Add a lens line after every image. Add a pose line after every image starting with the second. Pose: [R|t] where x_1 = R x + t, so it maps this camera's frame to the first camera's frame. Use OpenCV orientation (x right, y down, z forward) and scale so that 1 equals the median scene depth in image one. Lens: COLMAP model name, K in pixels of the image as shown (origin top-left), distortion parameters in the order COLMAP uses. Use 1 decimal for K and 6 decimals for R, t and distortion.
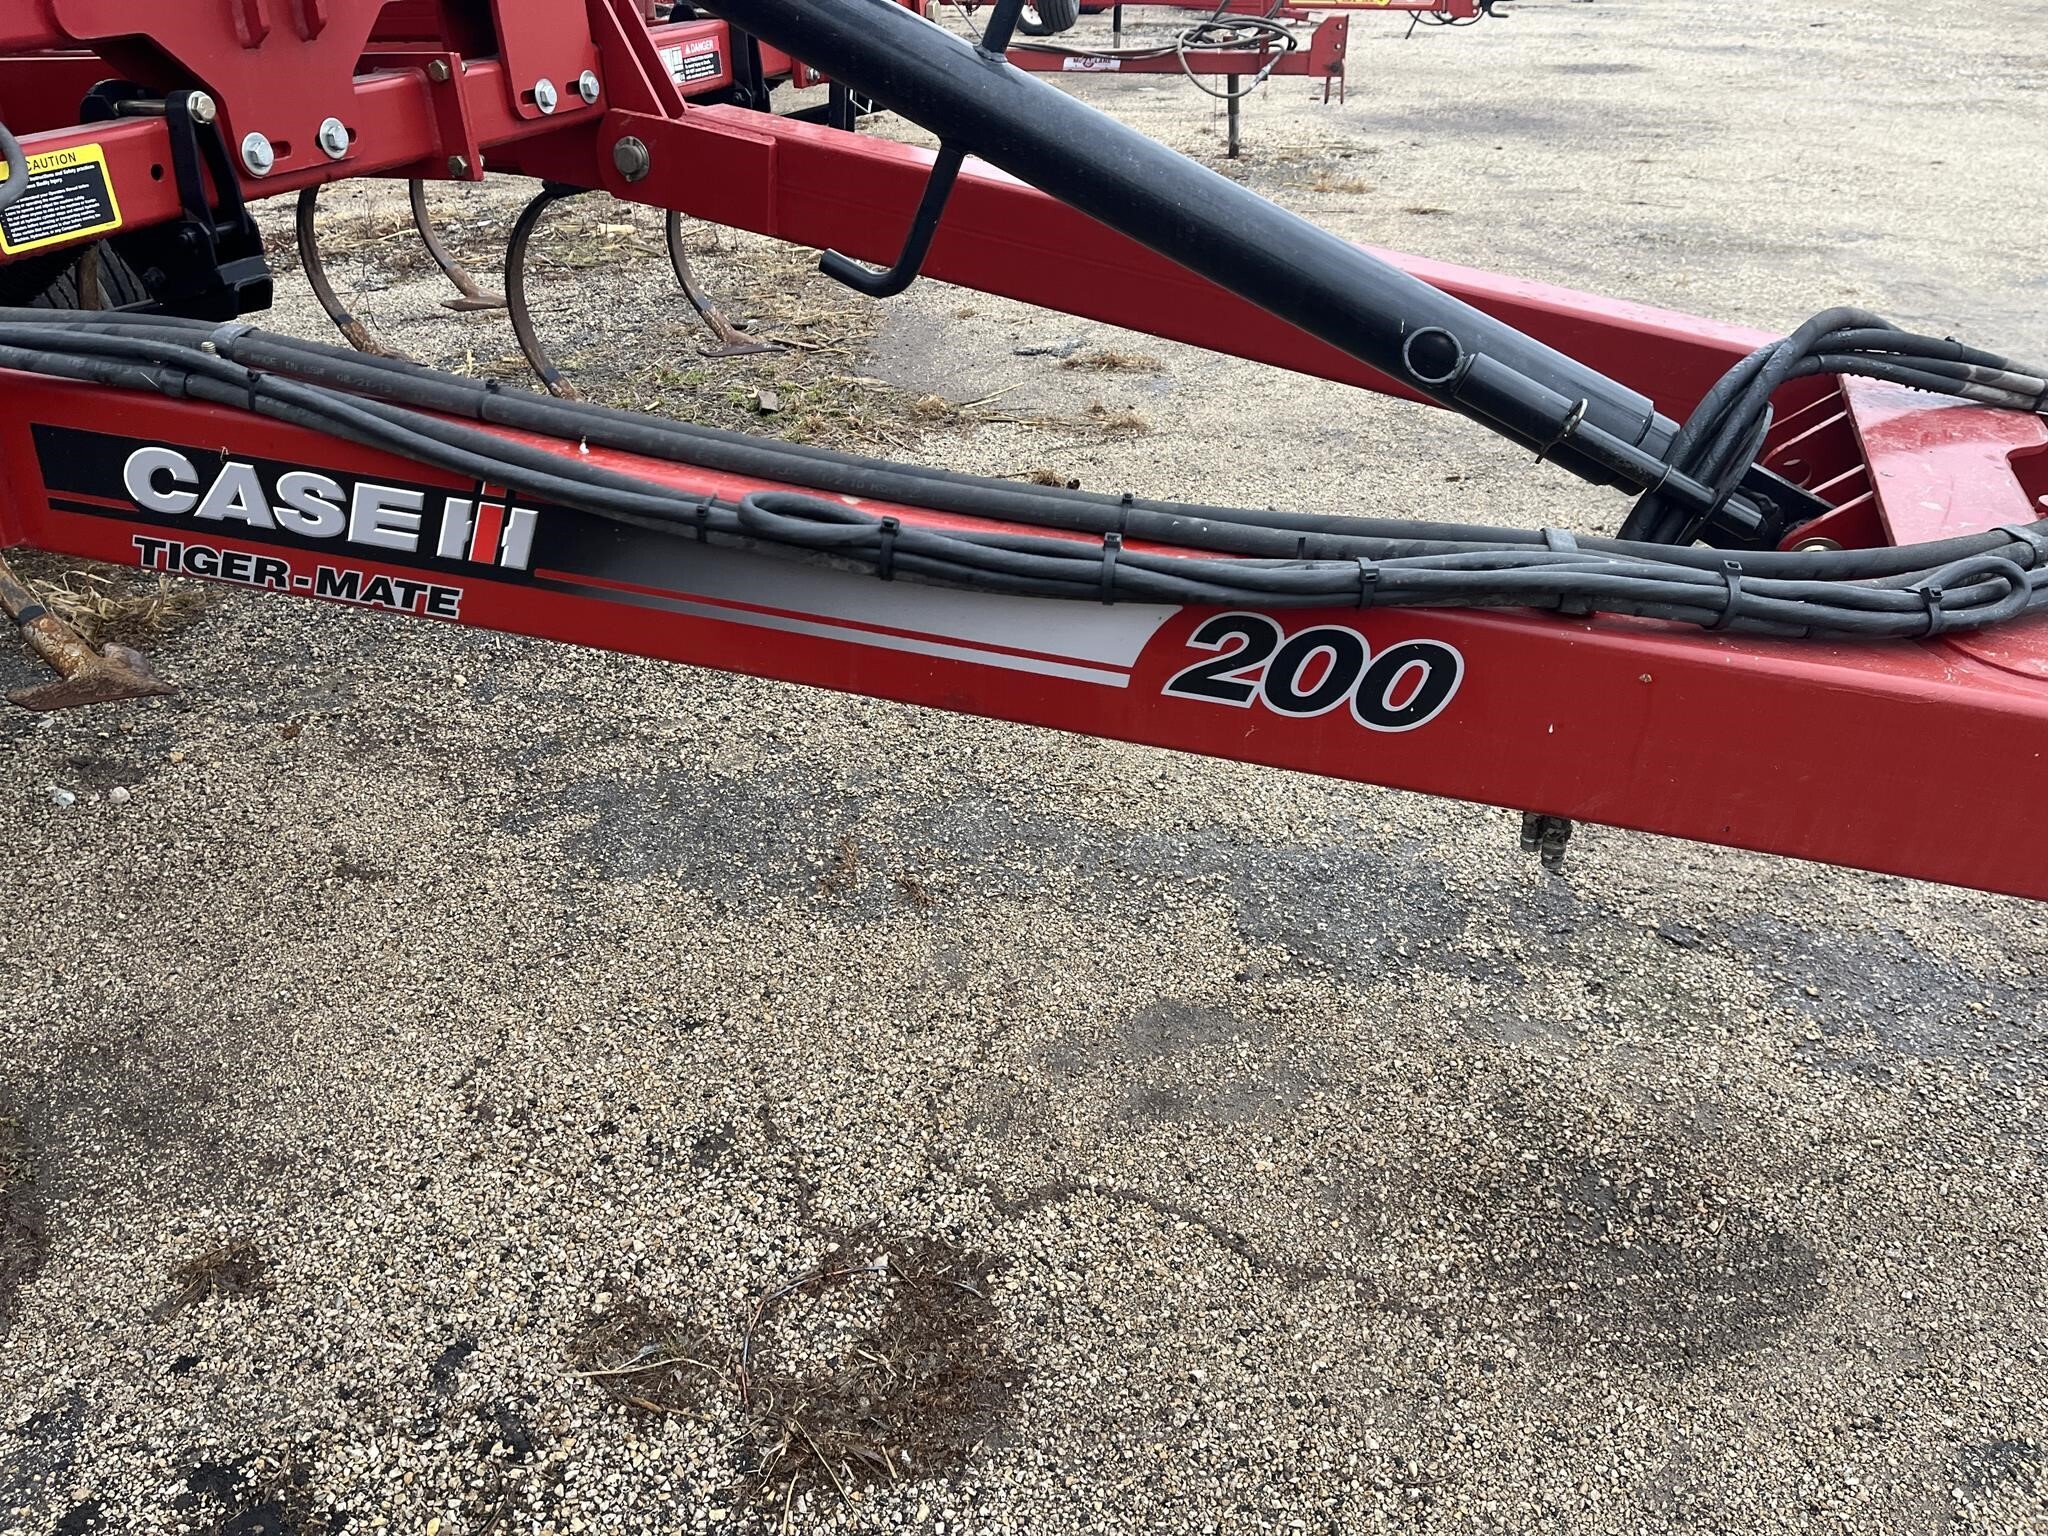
lens RADIAL K [[1544.2, 0, 1023.7], [0, 1544.2, 766.6], [0, 0, 1]] dist [0.031053, -0.063330]
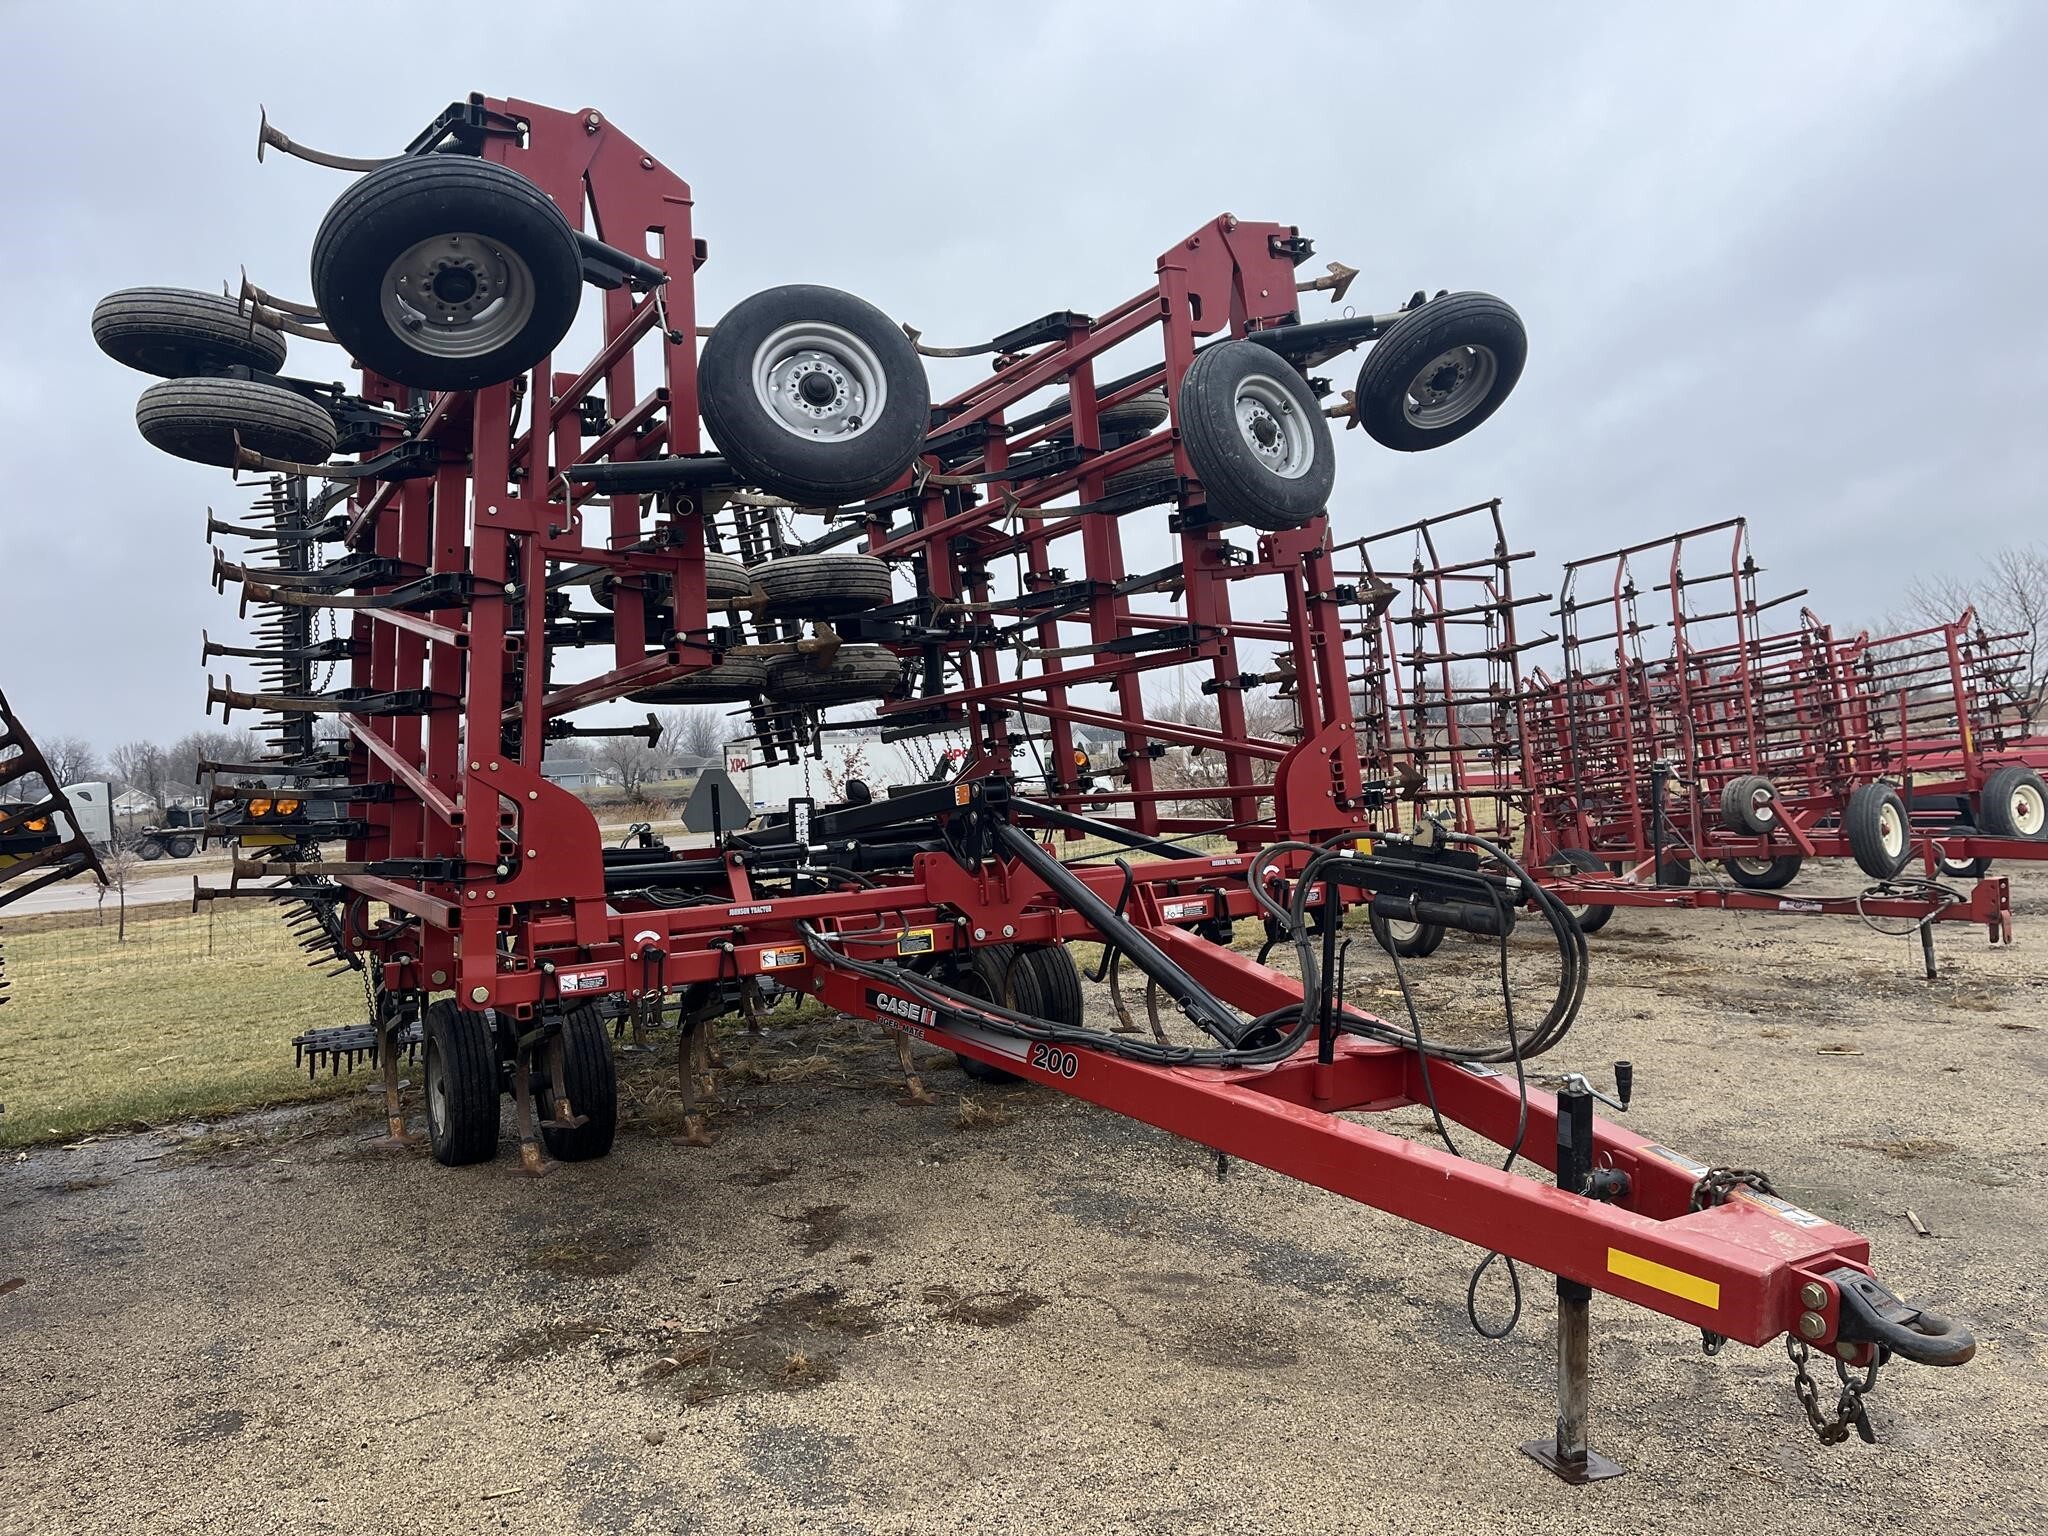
lens RADIAL K [[1544.2, 0, 1023.9], [0, 1544.2, 766.6], [0, 0, 1]] dist [0.031053, -0.063330]
pose [[0.770101, -0.021871, -0.637548, 1.543348], [-0.283087, 0.883901, -0.372265, 0.448829], [0.571670, 0.467163, 0.674501, -1.229470]]
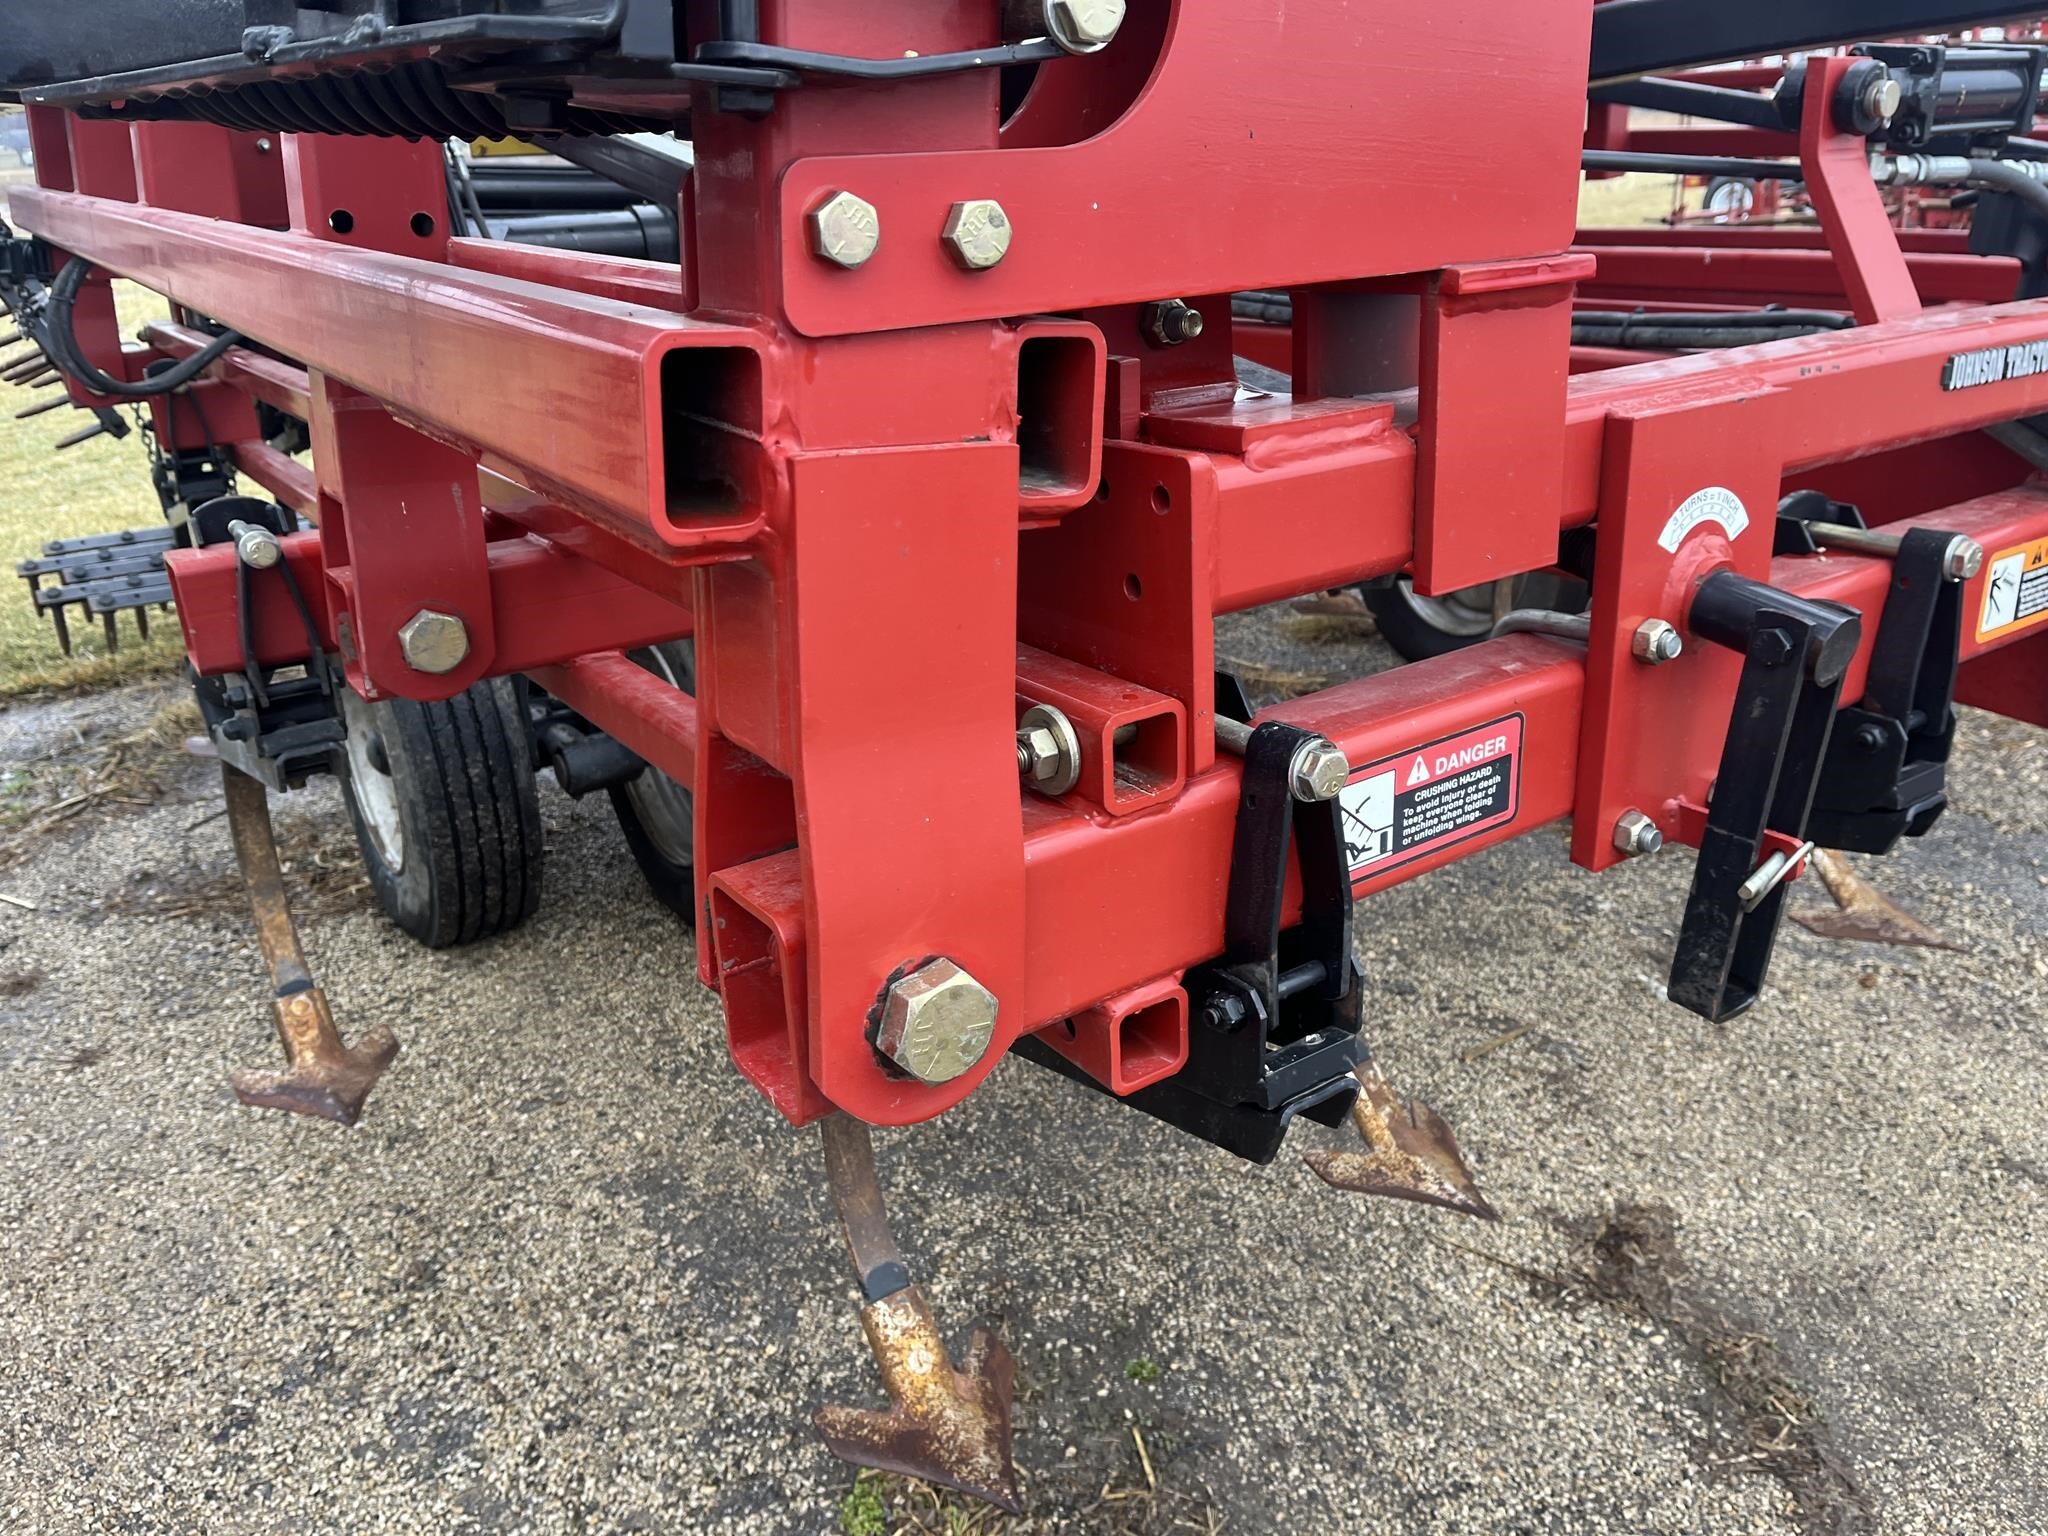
lens RADIAL K [[1544.2, 0, 1022.8], [0, 1544.2, 770.5], [0, 0, 1]] dist [0.031053, -0.063330]
pose [[0.823692, 0.212275, -0.525805, -0.581908], [-0.271947, 0.961569, -0.037816, 0.042424], [0.497570, 0.174140, 0.849764, -0.142747]]
